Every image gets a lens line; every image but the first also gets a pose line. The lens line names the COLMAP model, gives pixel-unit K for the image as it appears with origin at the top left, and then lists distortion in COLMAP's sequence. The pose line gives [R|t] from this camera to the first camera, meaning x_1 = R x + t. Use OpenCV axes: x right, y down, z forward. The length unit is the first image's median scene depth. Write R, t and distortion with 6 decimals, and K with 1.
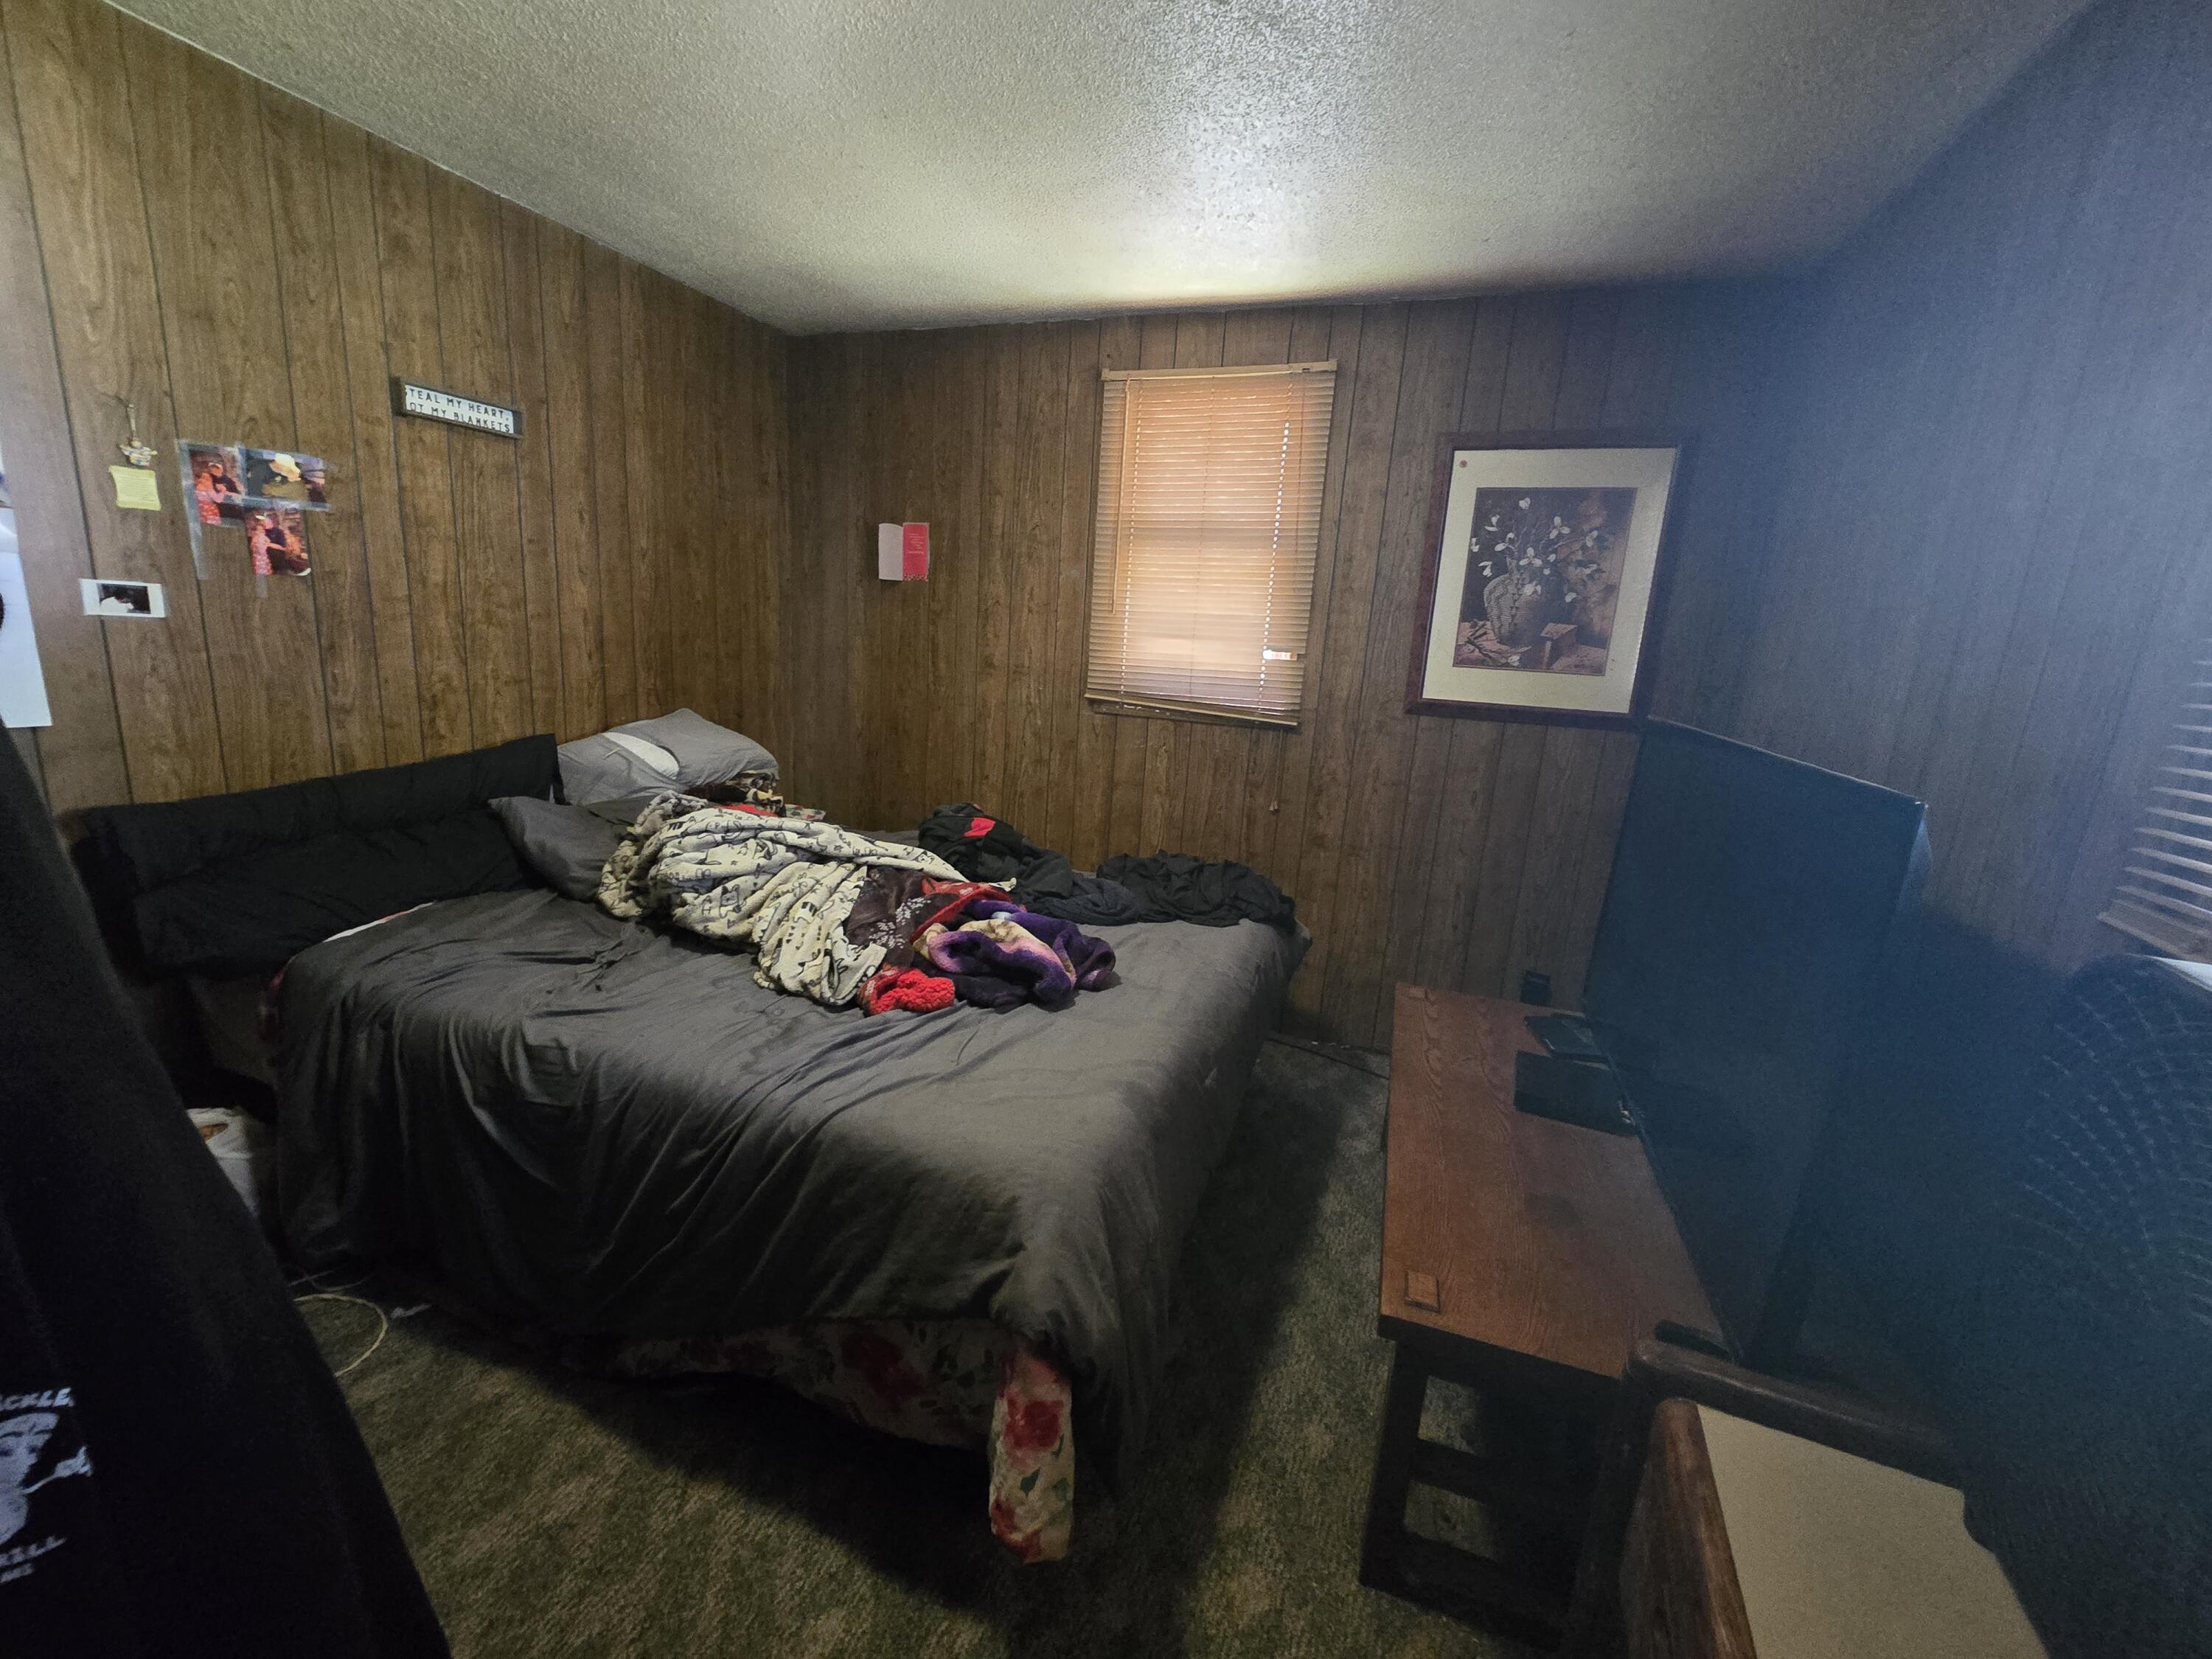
lens RADIAL K [[910.2, 0, 1098.5], [0, 910.2, 825.2], [0, 0, 1]] dist [-0.000795, 0.000086]
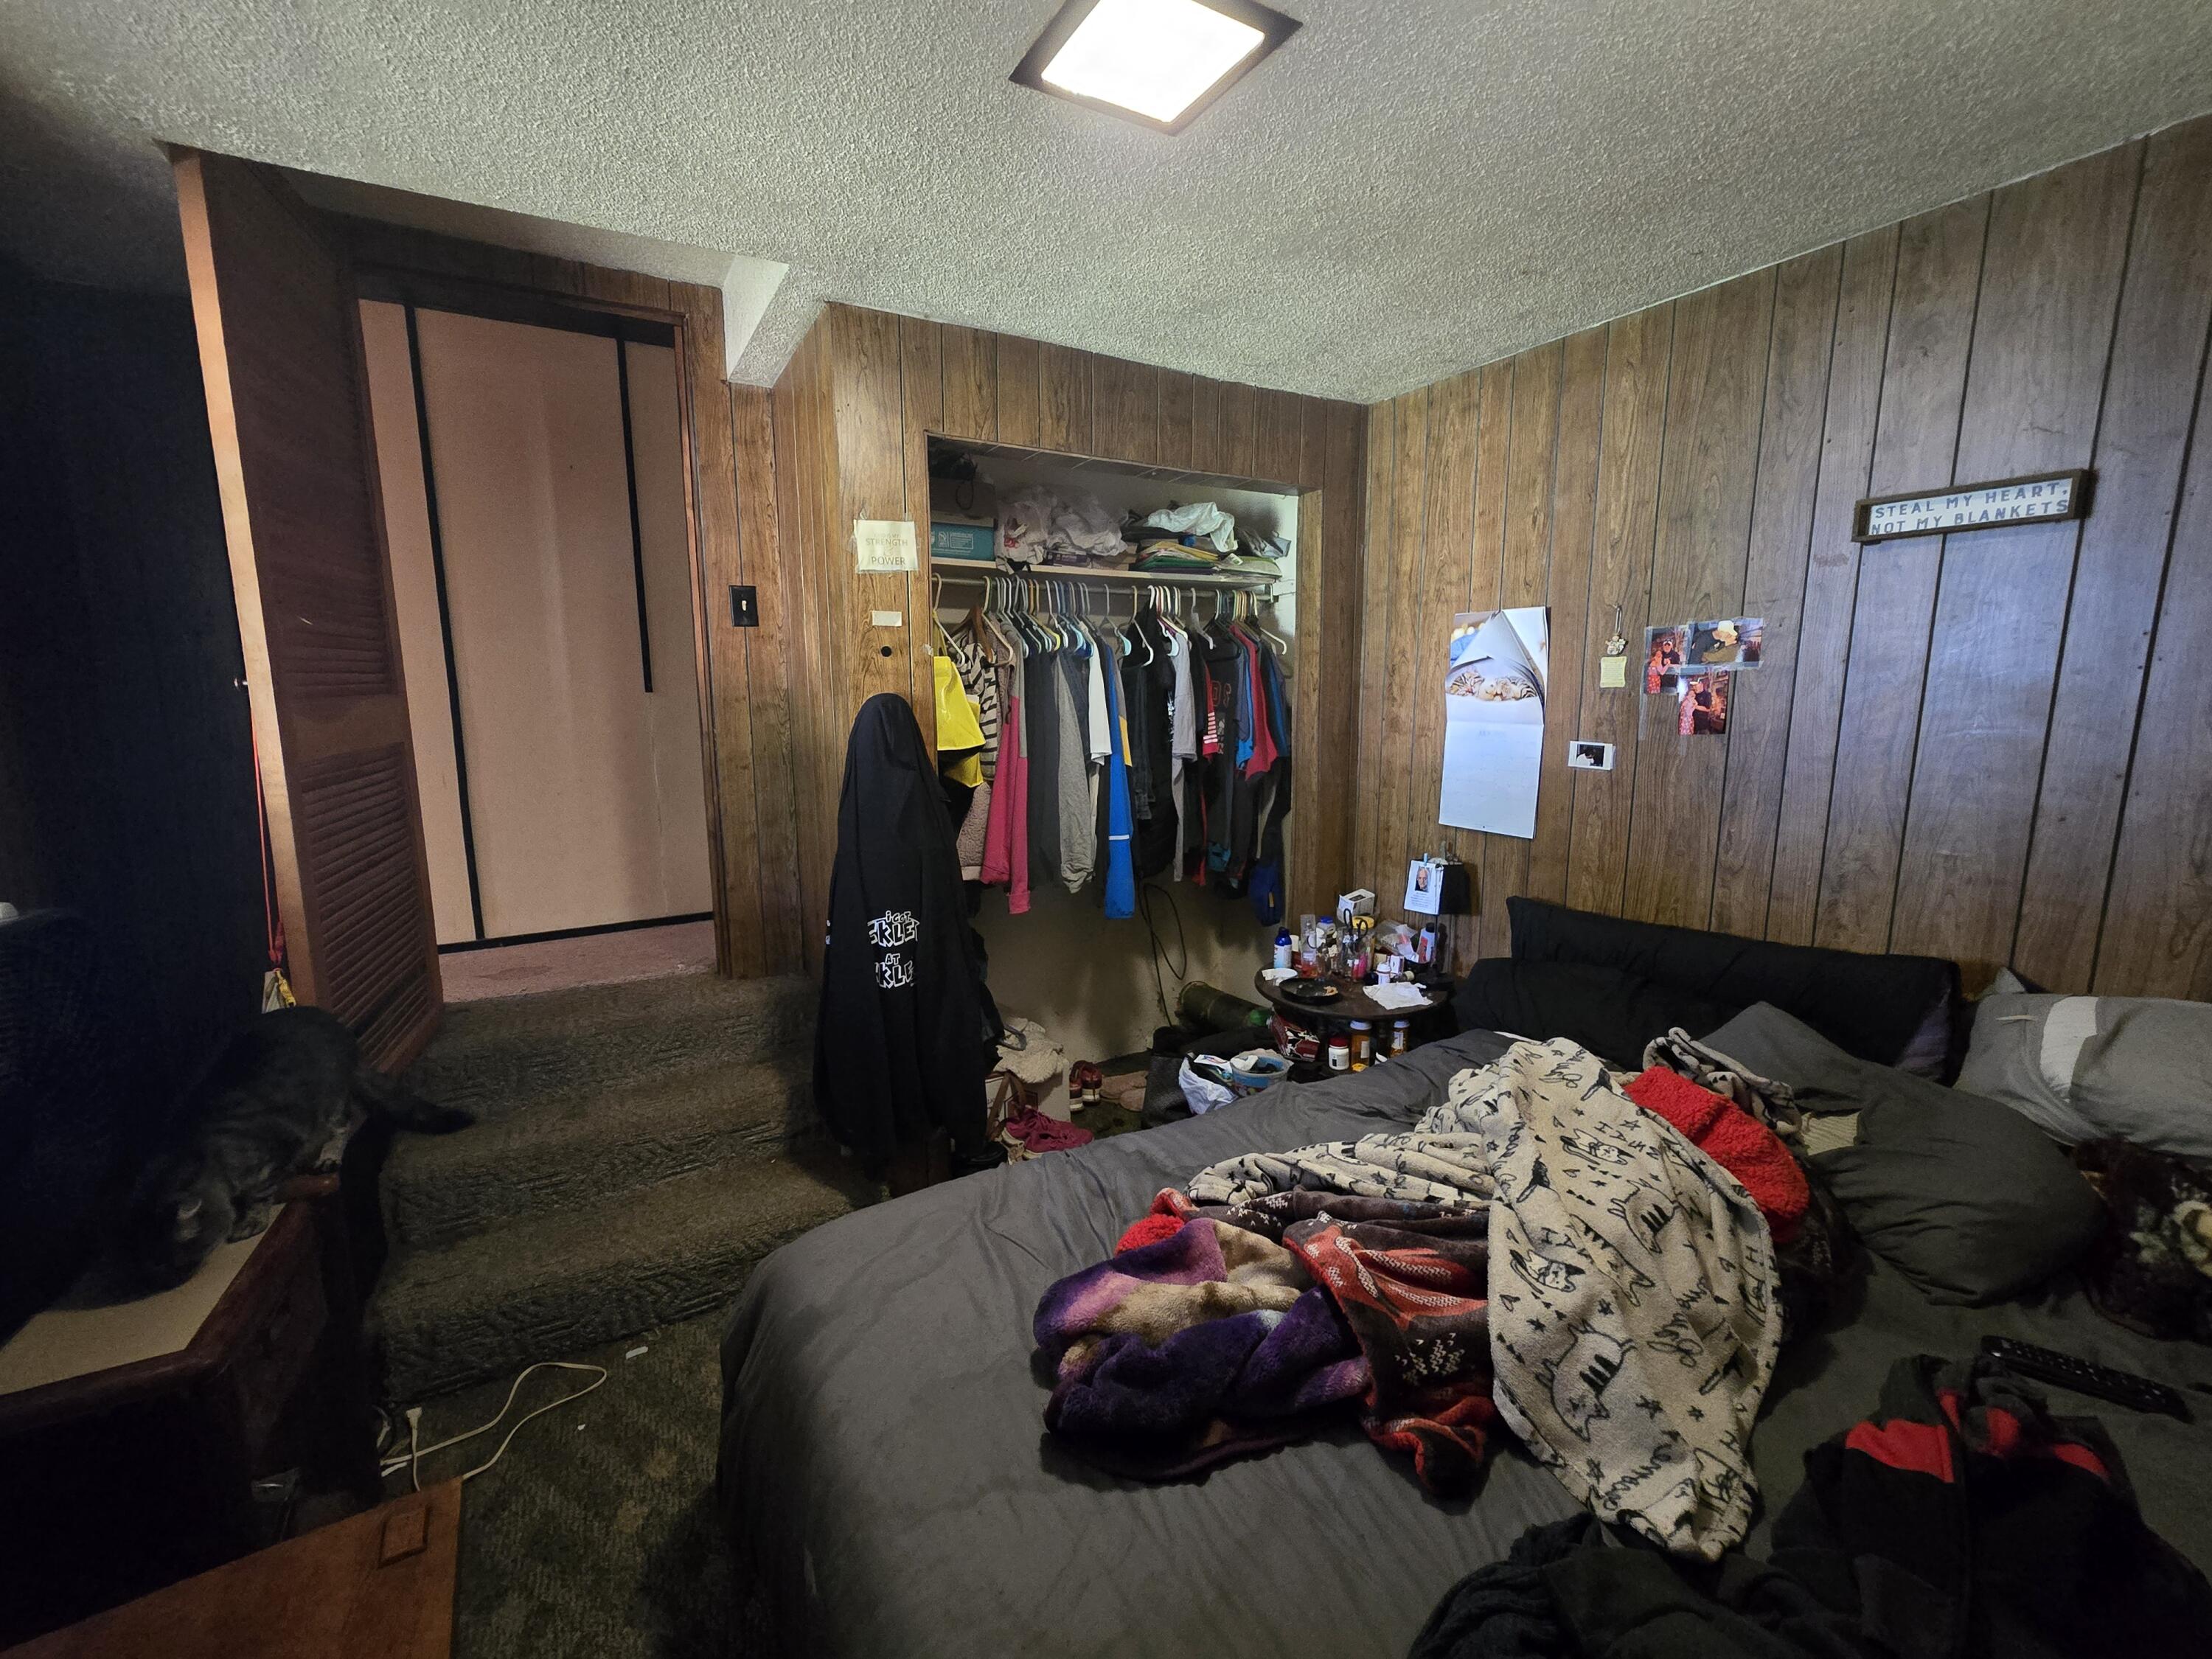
lens RADIAL K [[910.2, 0, 1098.5], [0, 910.2, 825.2], [0, 0, 1]] dist [-0.000795, 0.000086]
pose [[-0.627304, 0.058645, -0.776563, 0.368627], [-0.199864, 0.951639, 0.233317, -0.287341], [0.752691, 0.301568, -0.585246, 1.145427]]
